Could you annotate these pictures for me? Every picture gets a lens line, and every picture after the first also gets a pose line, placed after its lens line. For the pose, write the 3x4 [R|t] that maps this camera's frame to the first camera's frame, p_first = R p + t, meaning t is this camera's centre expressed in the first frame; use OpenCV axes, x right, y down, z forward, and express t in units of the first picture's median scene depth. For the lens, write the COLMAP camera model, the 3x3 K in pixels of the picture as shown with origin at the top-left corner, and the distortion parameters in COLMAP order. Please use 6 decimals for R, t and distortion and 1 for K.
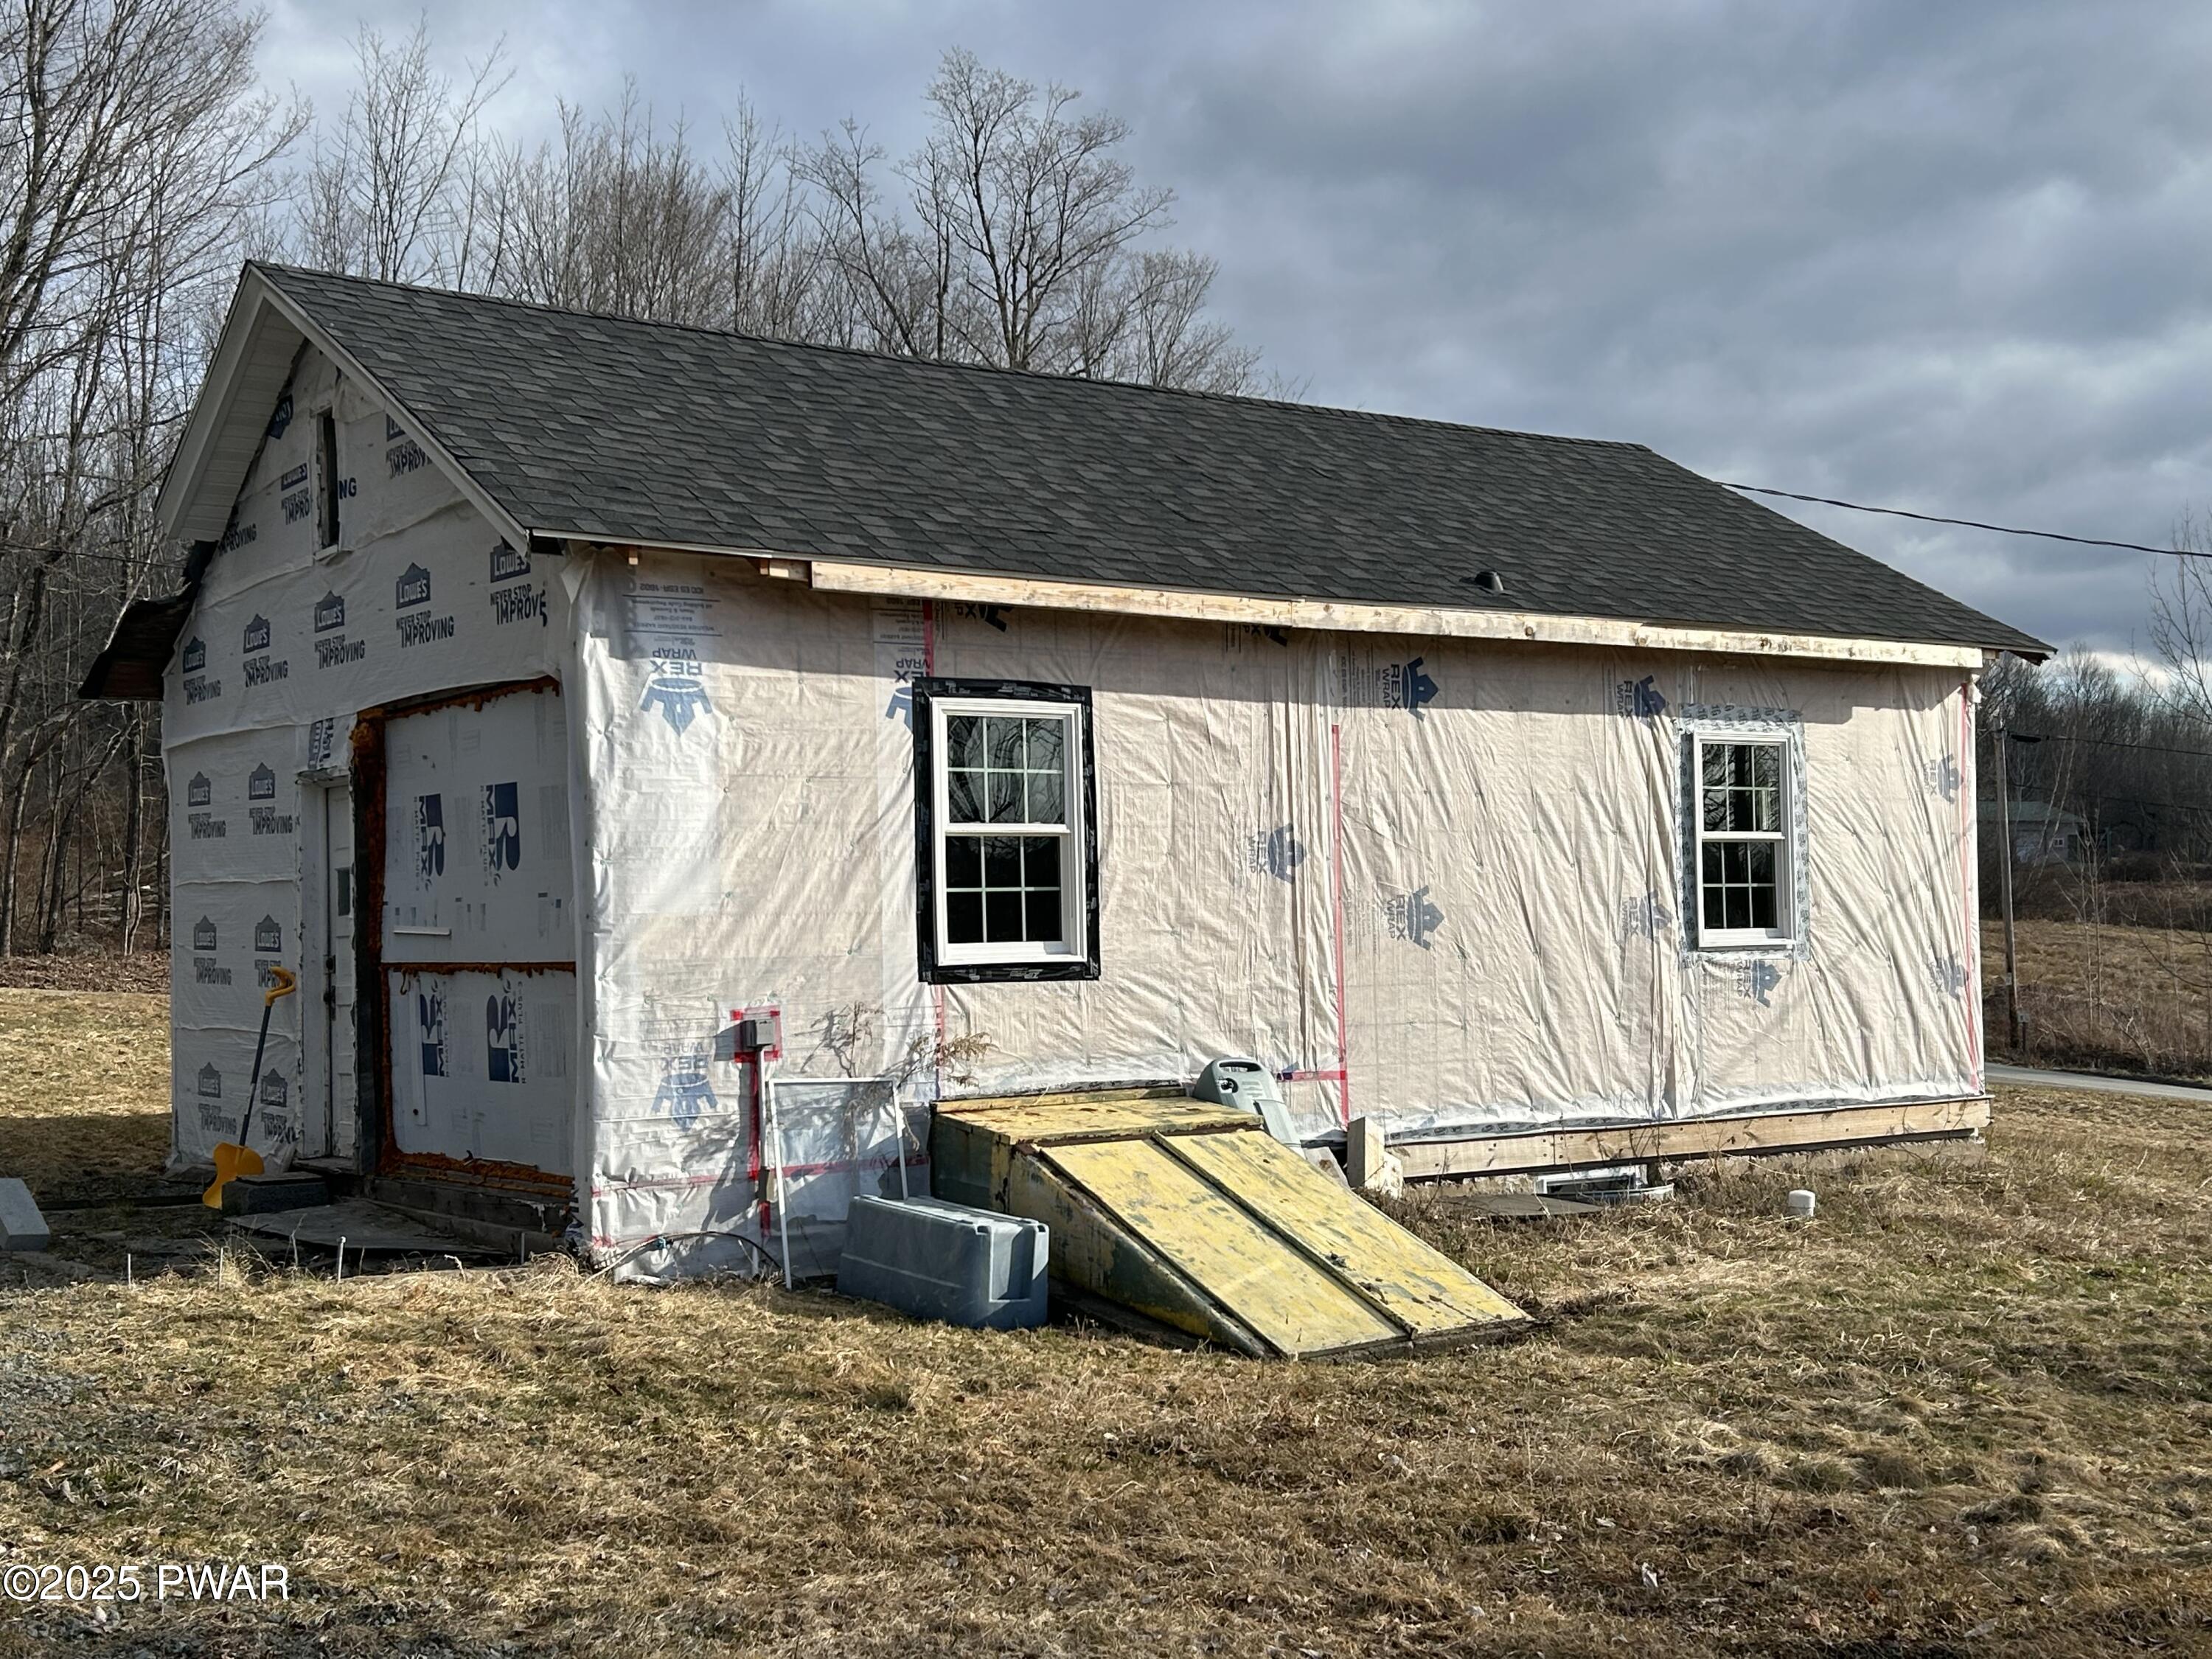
lens RADIAL K [[2535.8, 0, 1103.6], [0, 2535.8, 831.9], [0, 0, 1]] dist [0.143700, 0.000000]
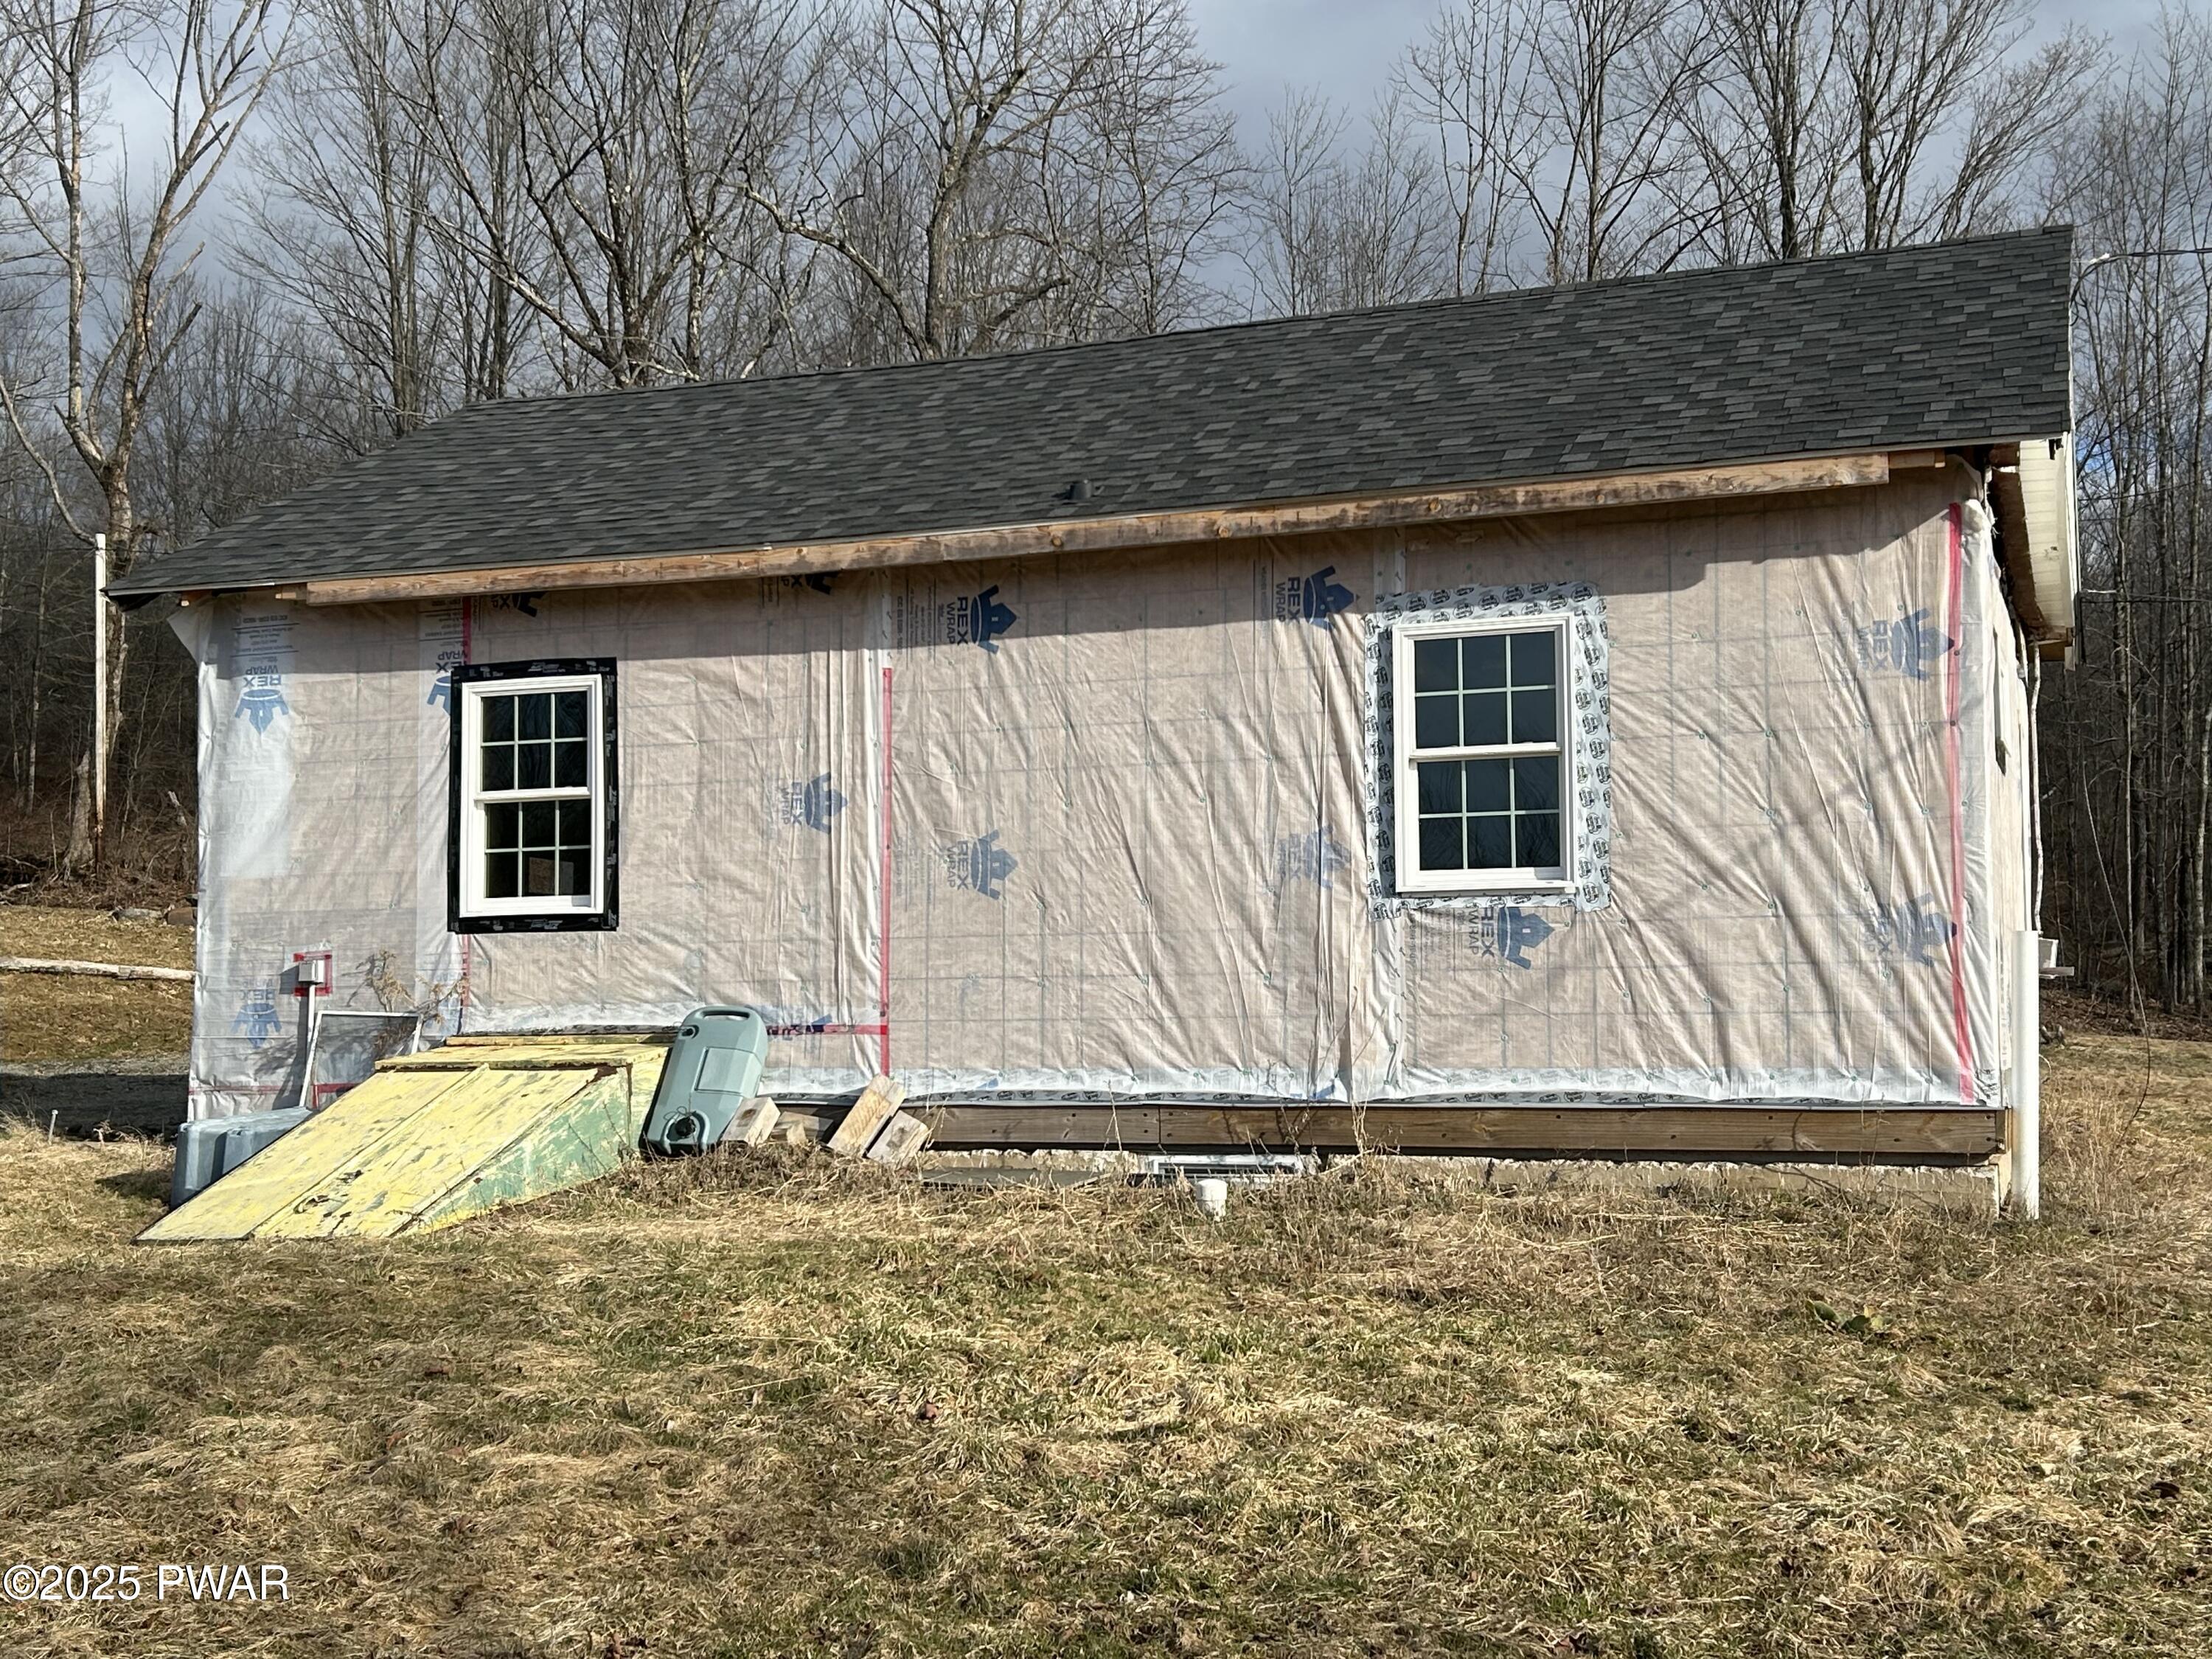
lens RADIAL K [[2535.8, 0, 1103.8], [0, 2535.8, 832.5], [0, 0, 1]] dist [0.143700, 0.000000]
pose [[0.572764, -0.043255, -0.818578, 0.912788], [0.033606, 0.999006, -0.029275, 0.050685], [0.819031, -0.010742, 0.573649, 0.503341]]
